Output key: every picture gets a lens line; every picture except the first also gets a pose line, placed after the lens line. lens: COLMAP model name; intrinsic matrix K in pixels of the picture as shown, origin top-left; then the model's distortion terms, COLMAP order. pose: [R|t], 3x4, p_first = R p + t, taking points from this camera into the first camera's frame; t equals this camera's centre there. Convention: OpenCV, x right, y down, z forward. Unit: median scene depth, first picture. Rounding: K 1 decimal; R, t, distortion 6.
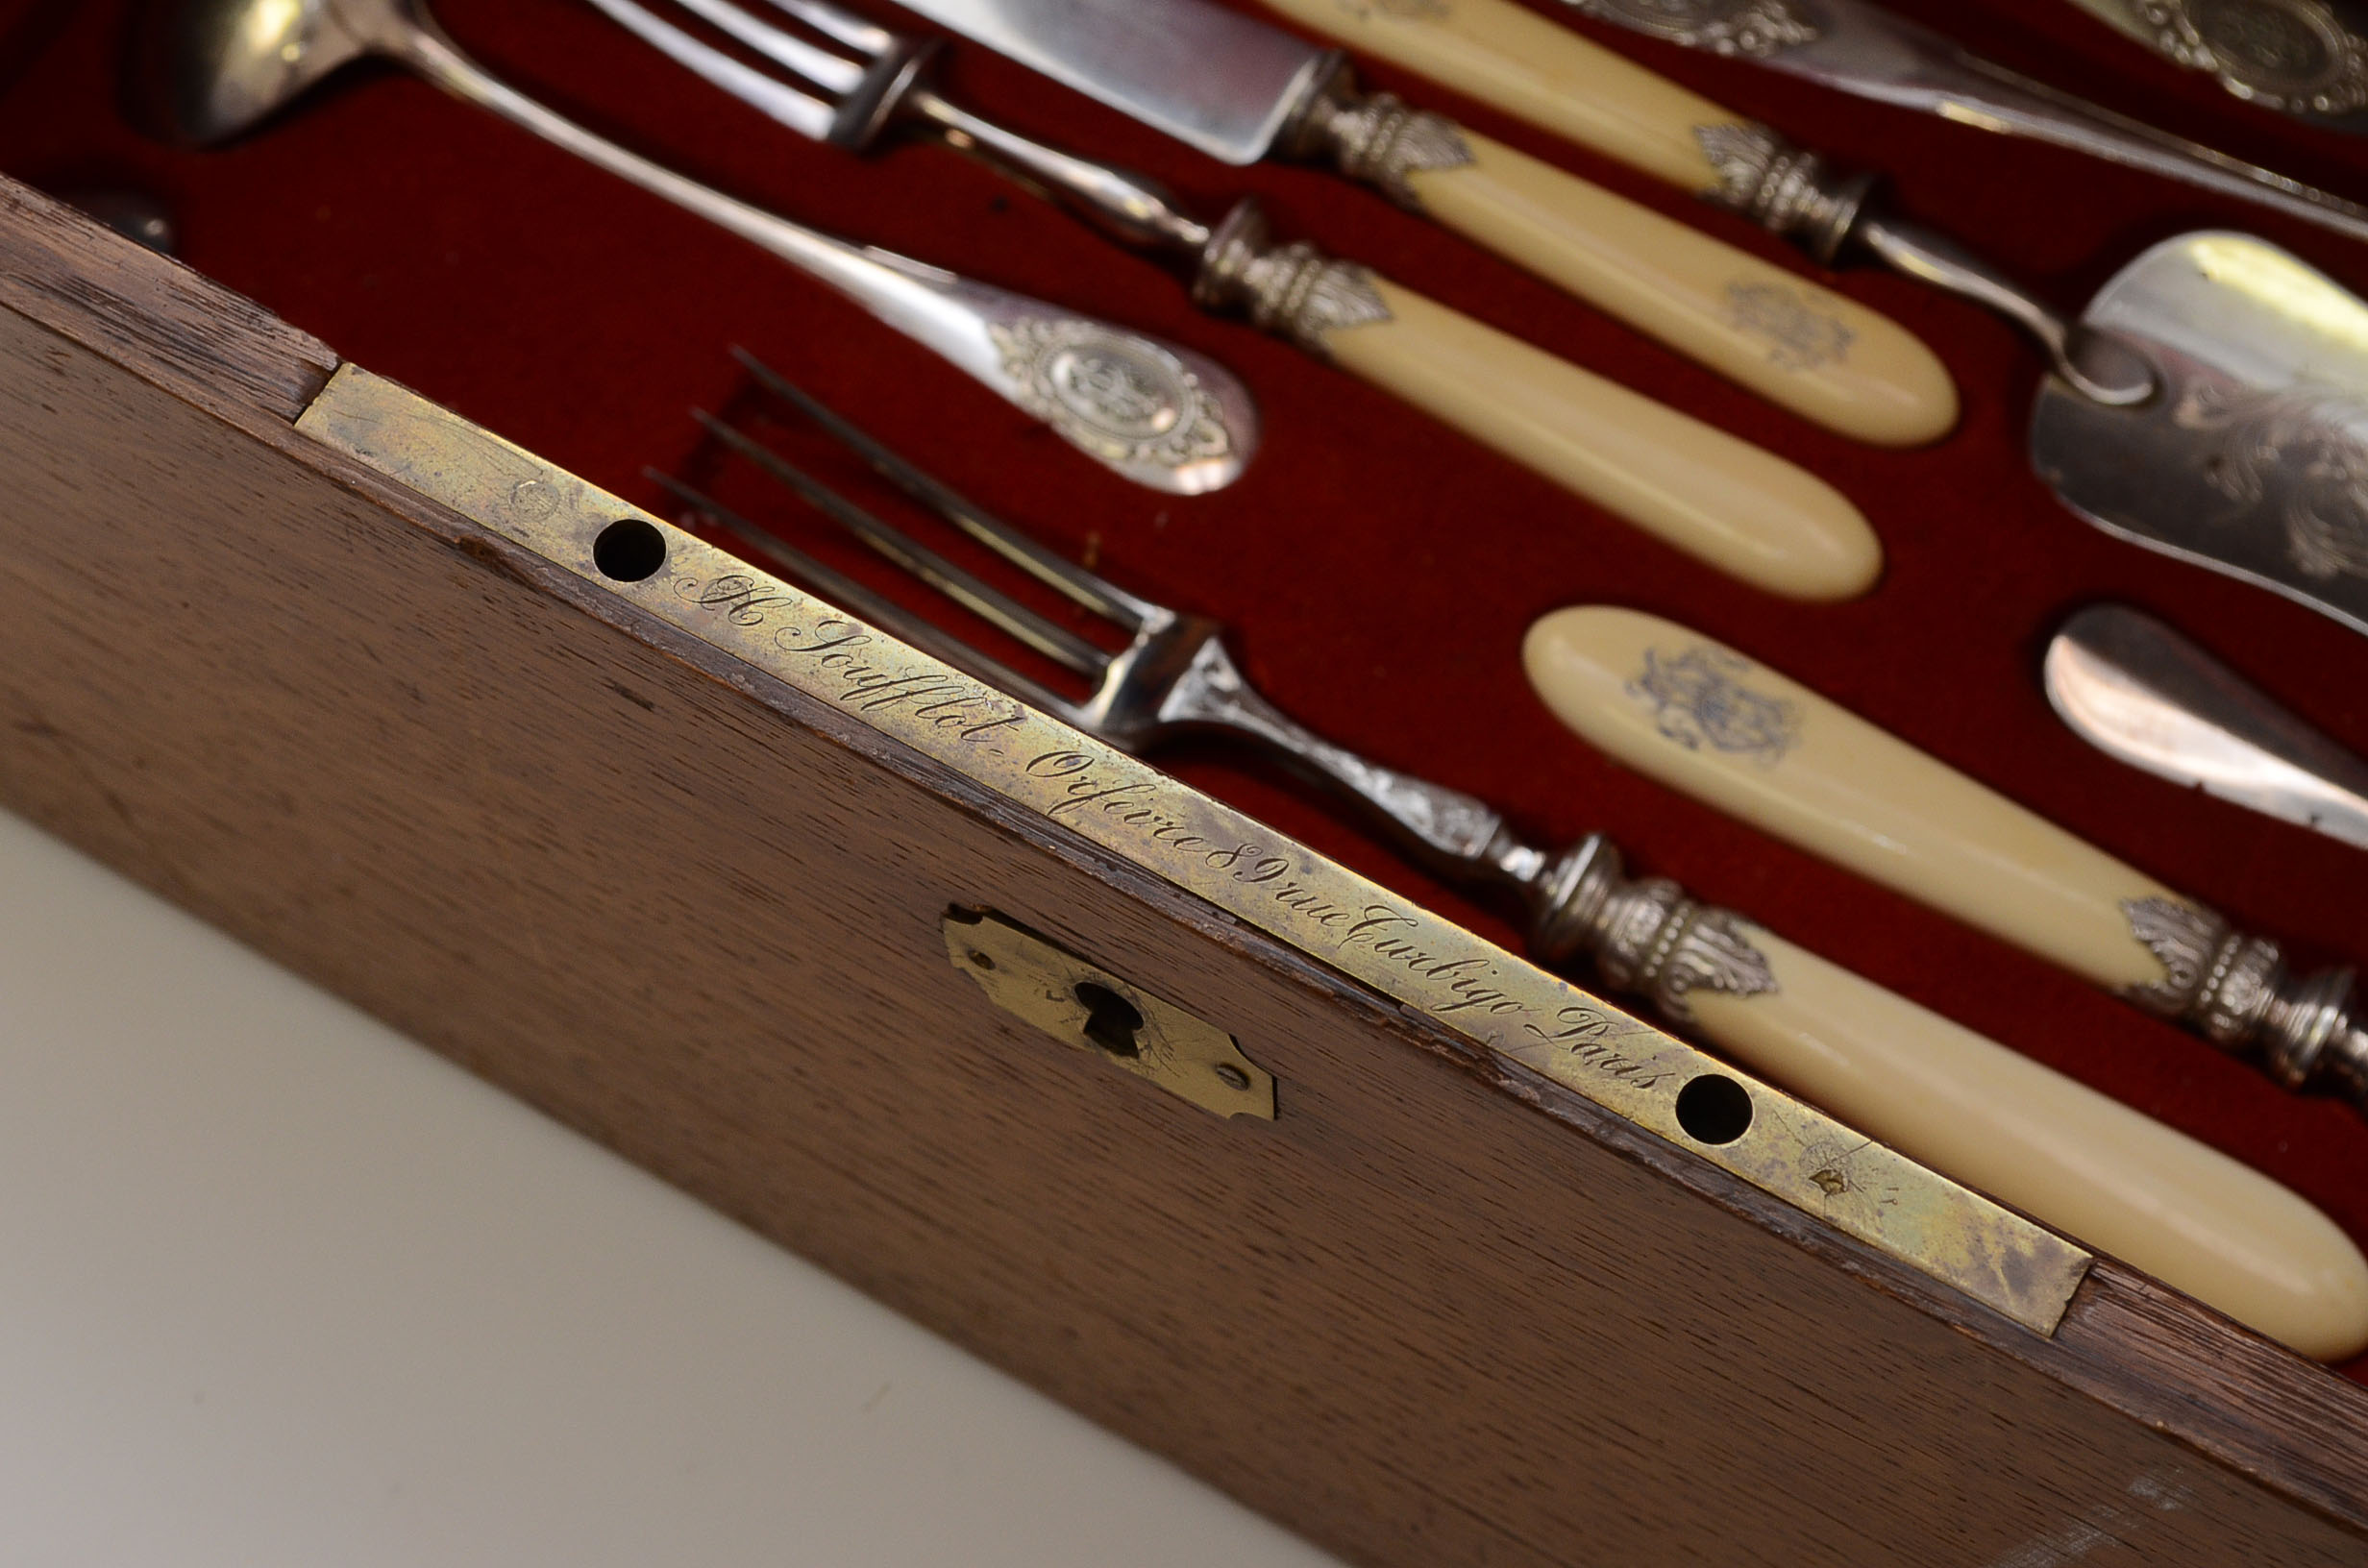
lens RADIAL K [[4560.2, 0, 1181.2], [0, 4560.2, 780.3], [0, 0, 1]] dist [-0.009565, 0.000000]
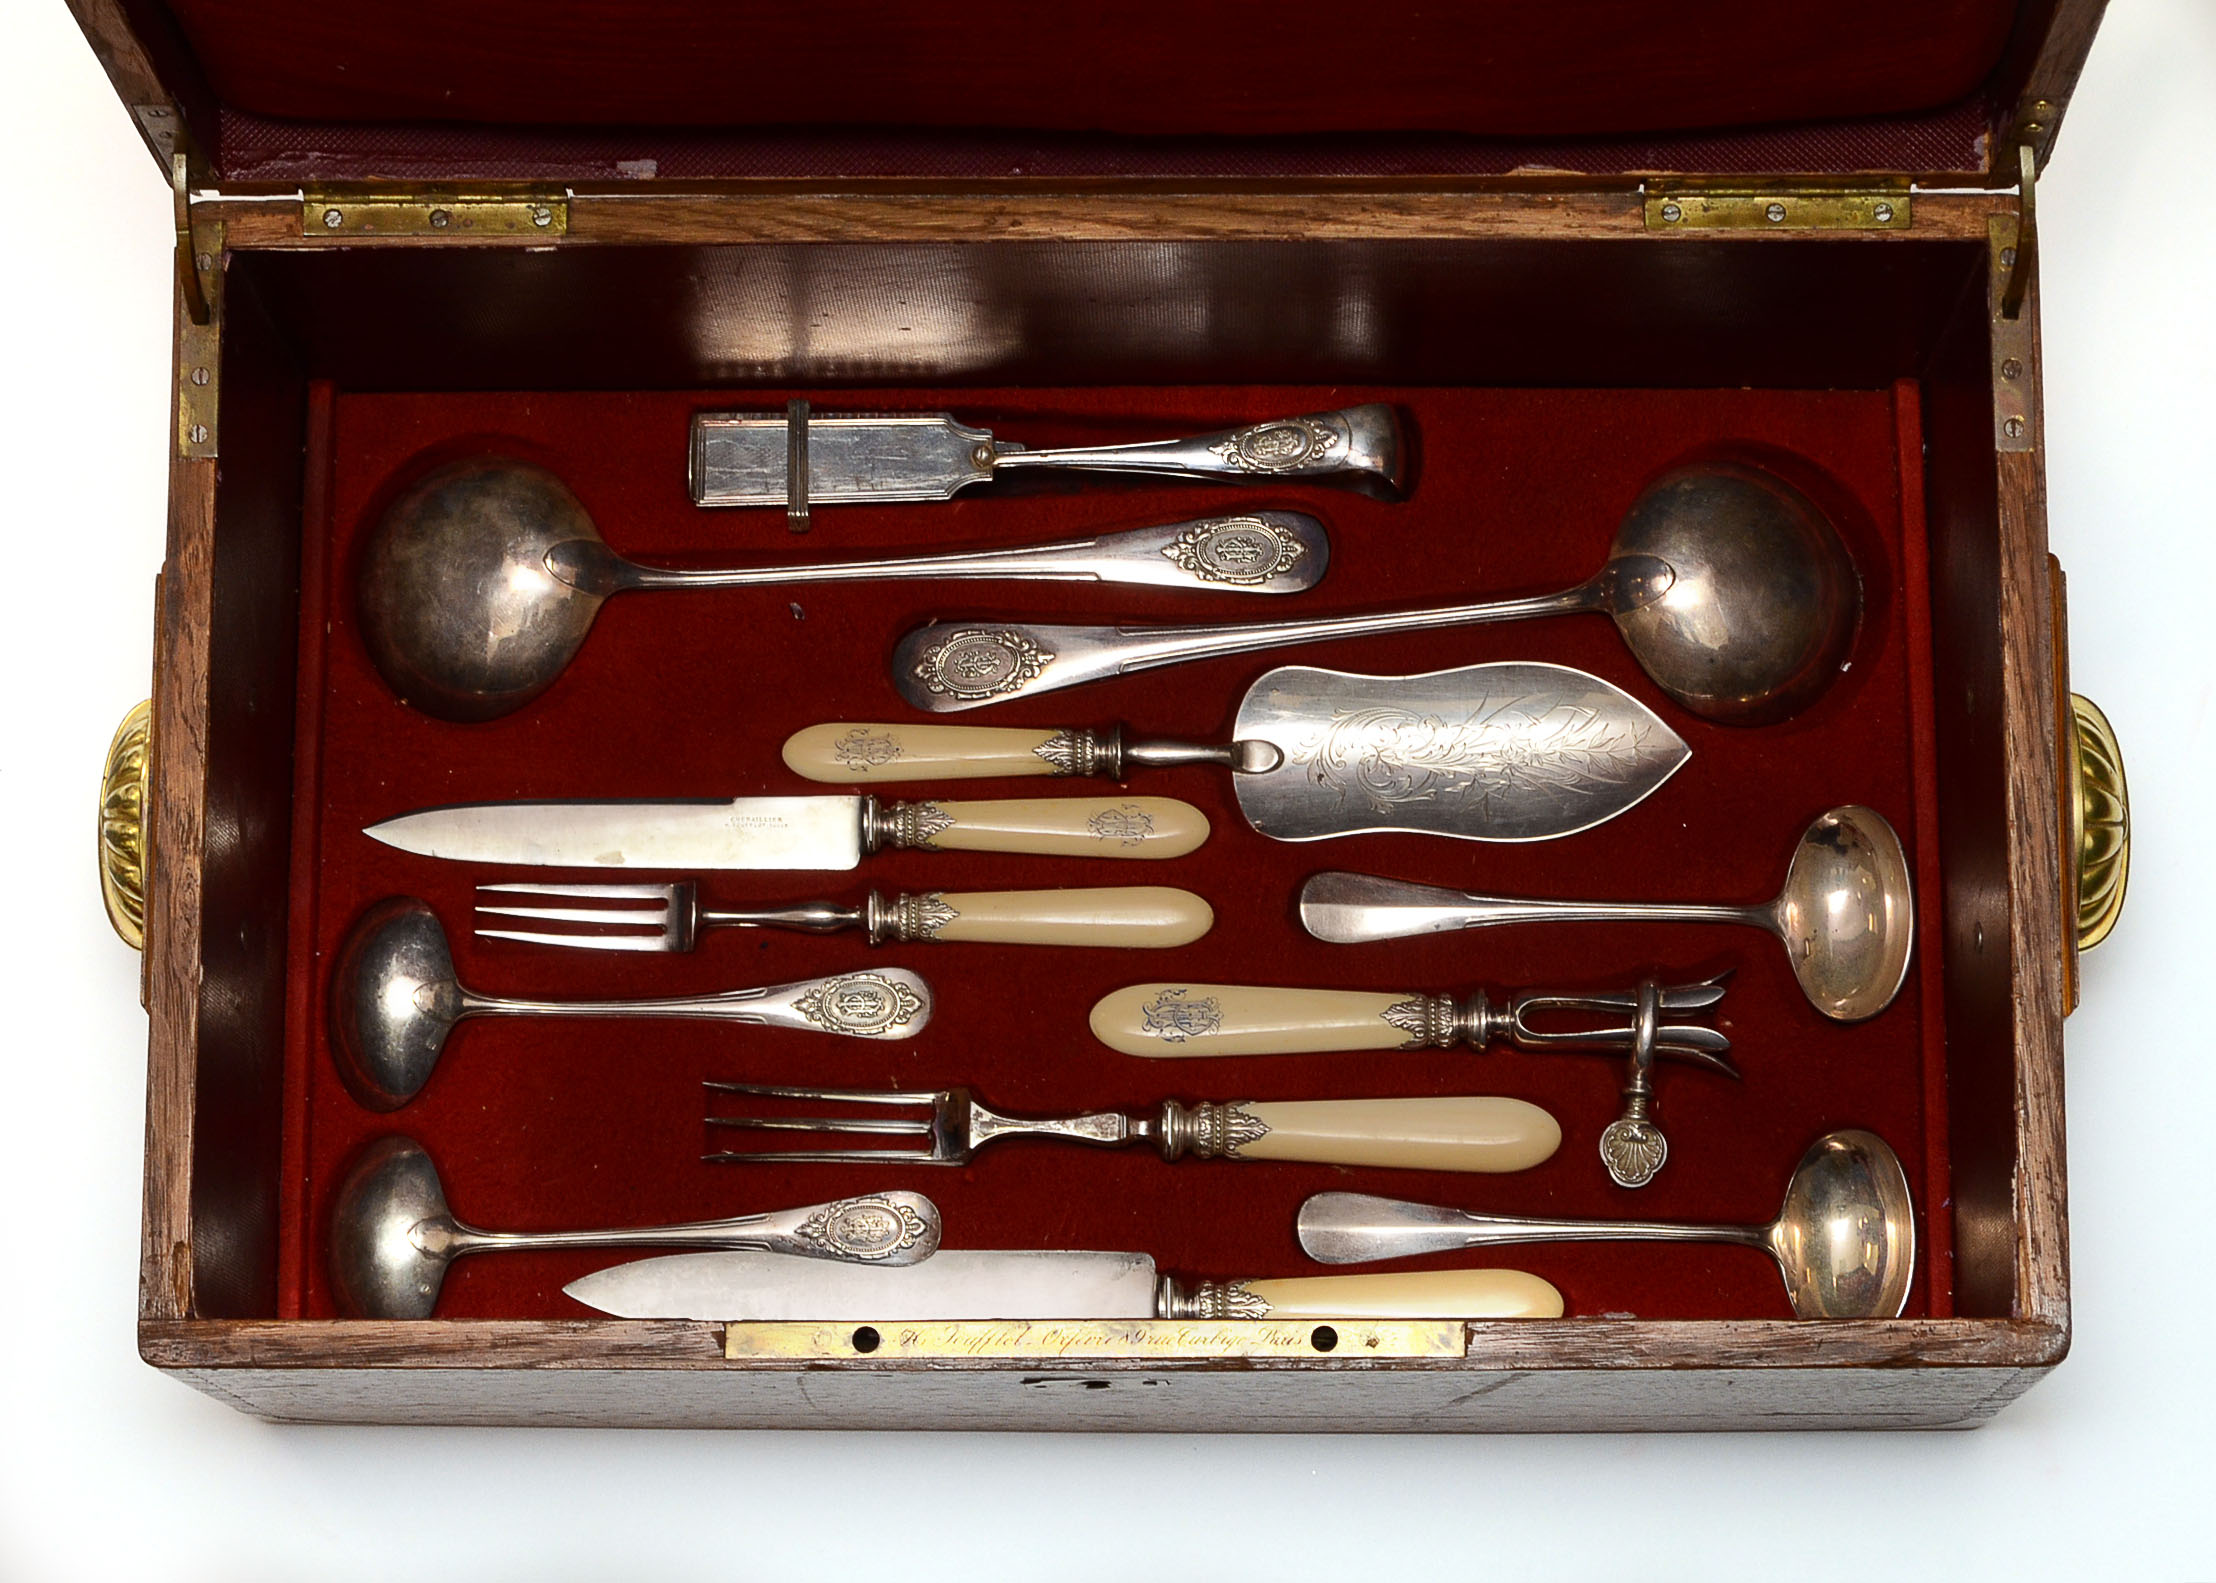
lens RADIAL K [[5606.2, 0, 1104.9], [0, 5606.2, 796.5], [0, 0, 1]] dist [-0.002193, 0.000000]
pose [[0.868578, -0.489426, 0.077687, -0.075449], [0.452674, 0.847400, 0.277488, -0.882781], [-0.201641, -0.205853, 0.957583, -1.585628]]
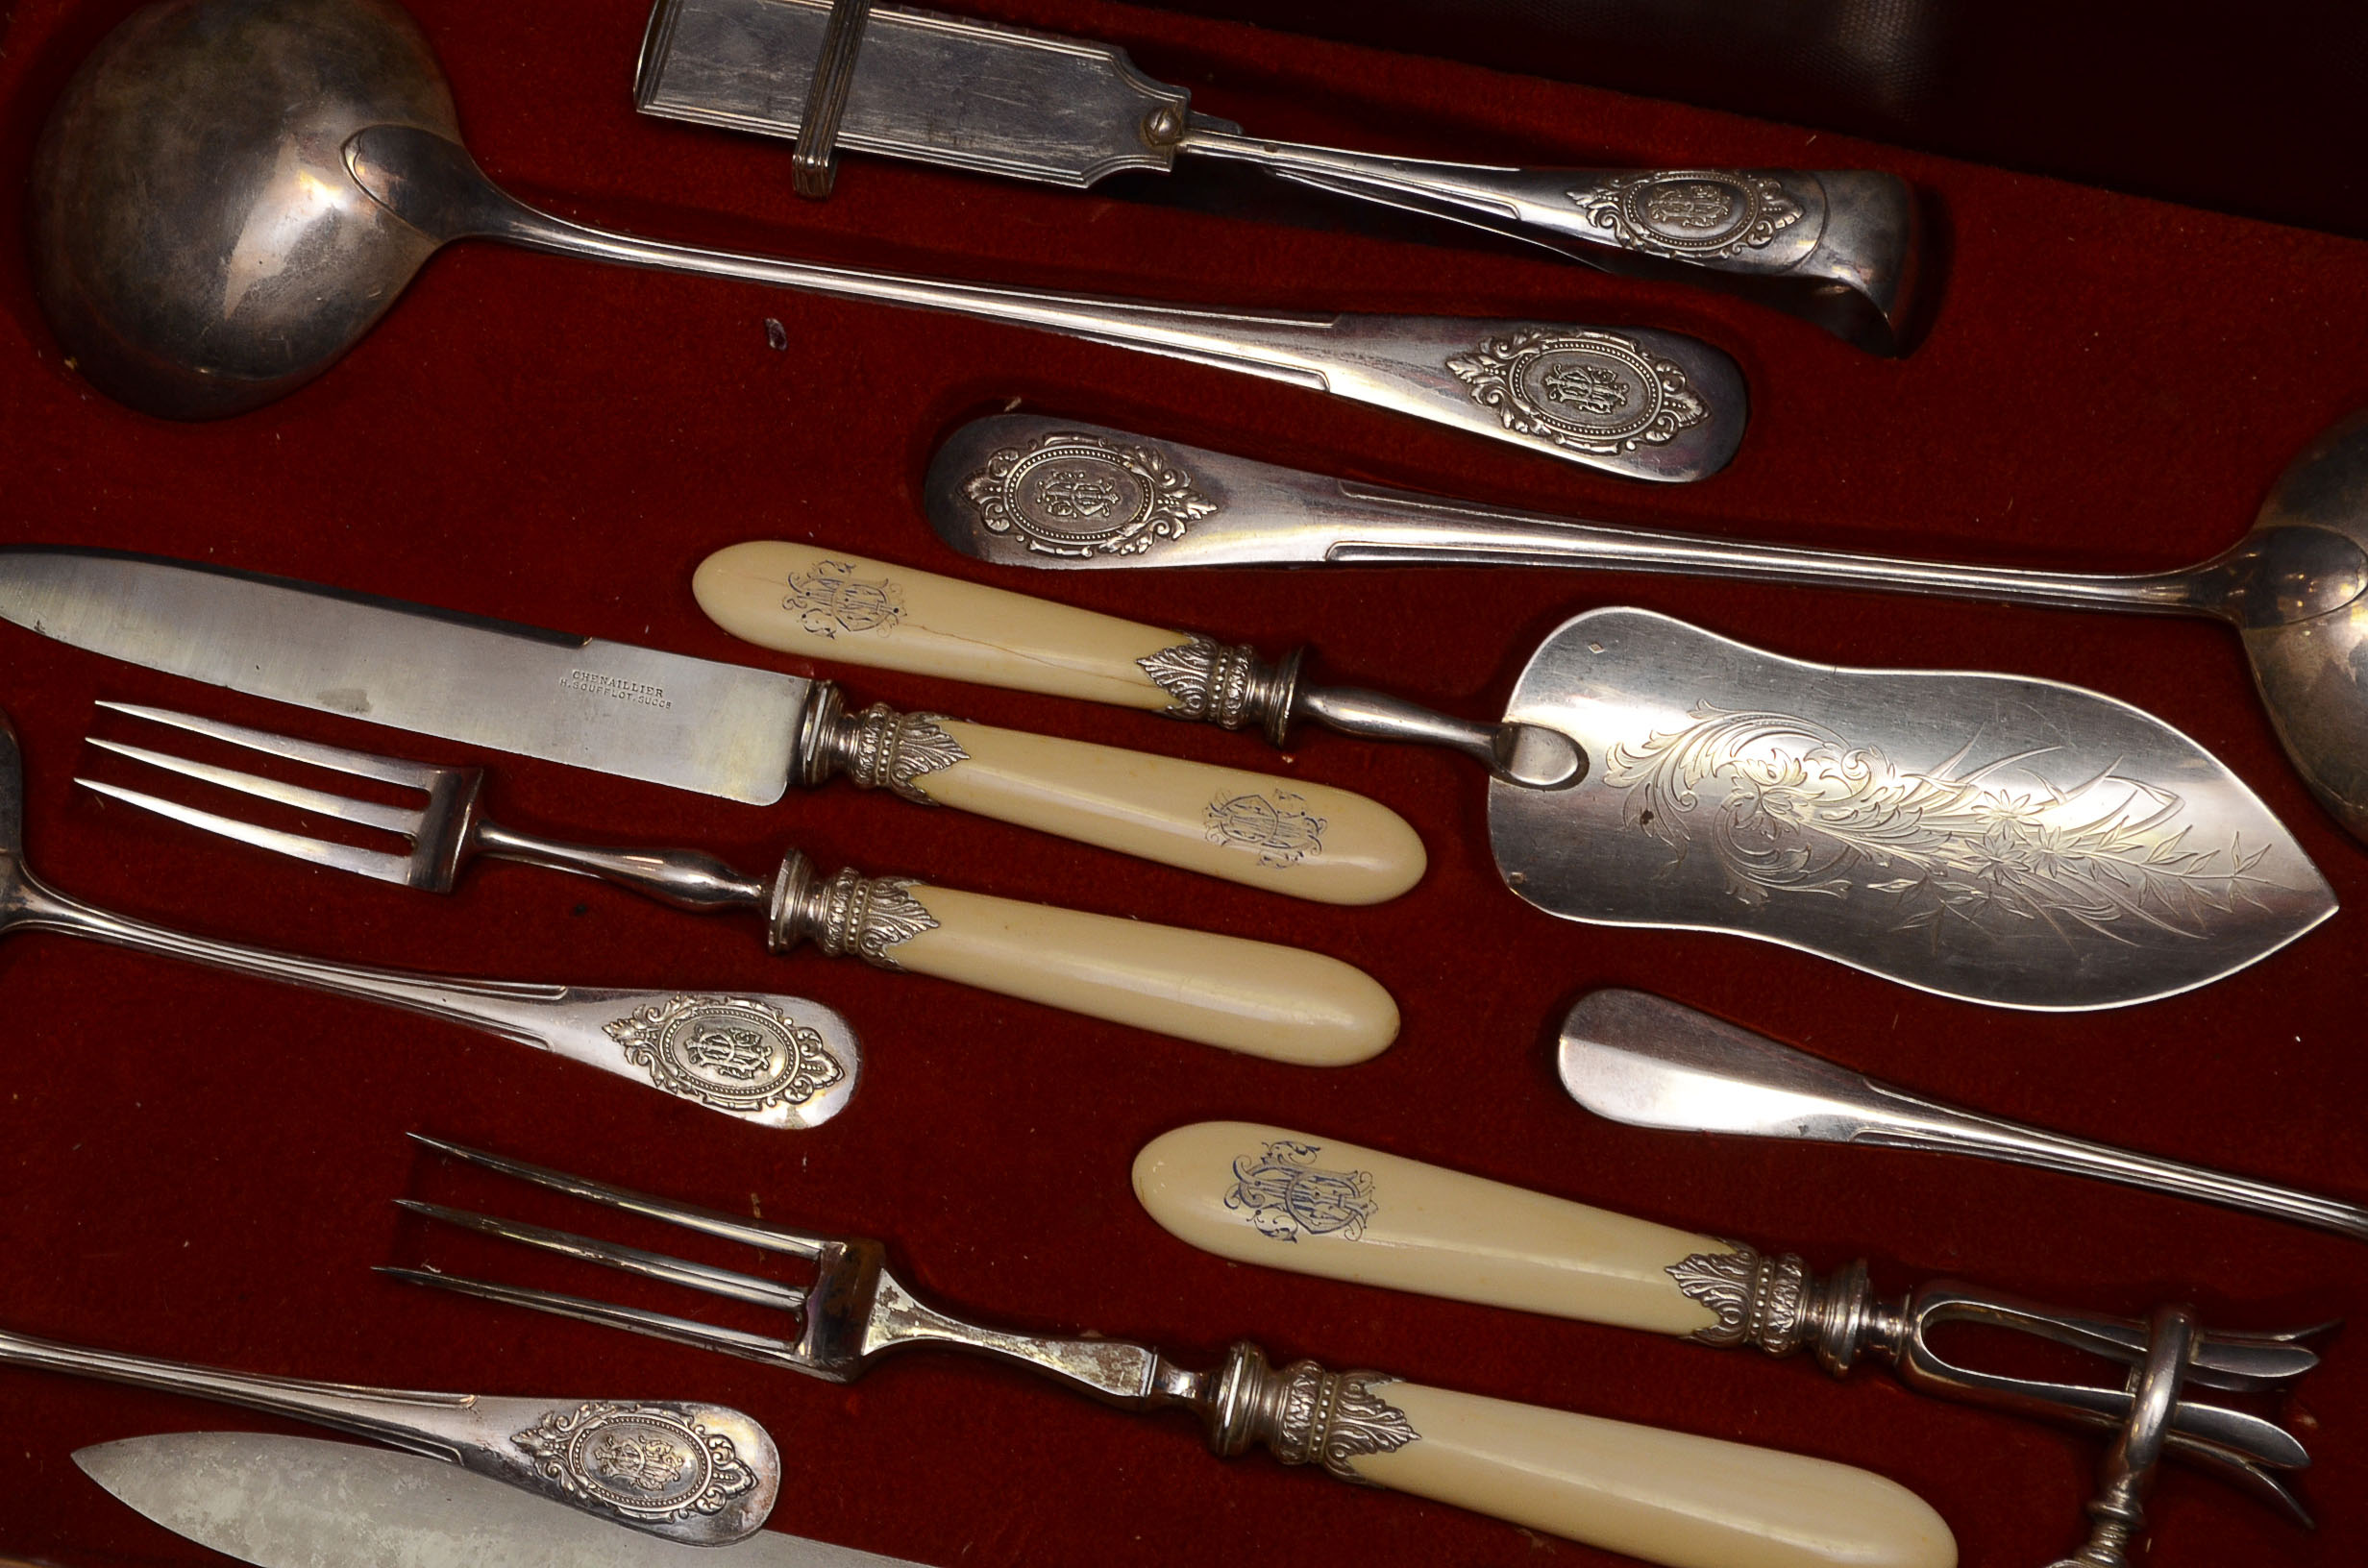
lens RADIAL K [[5284.3, 0, 1197.7], [0, 5284.3, 776.8], [0, 0, 1]] dist [0.011493, 0.000000]
pose [[0.953068, -0.300883, 0.033624, 0.077857], [0.287439, 0.934129, 0.211618, -0.418754], [-0.095082, -0.192021, 0.976774, -0.323912]]
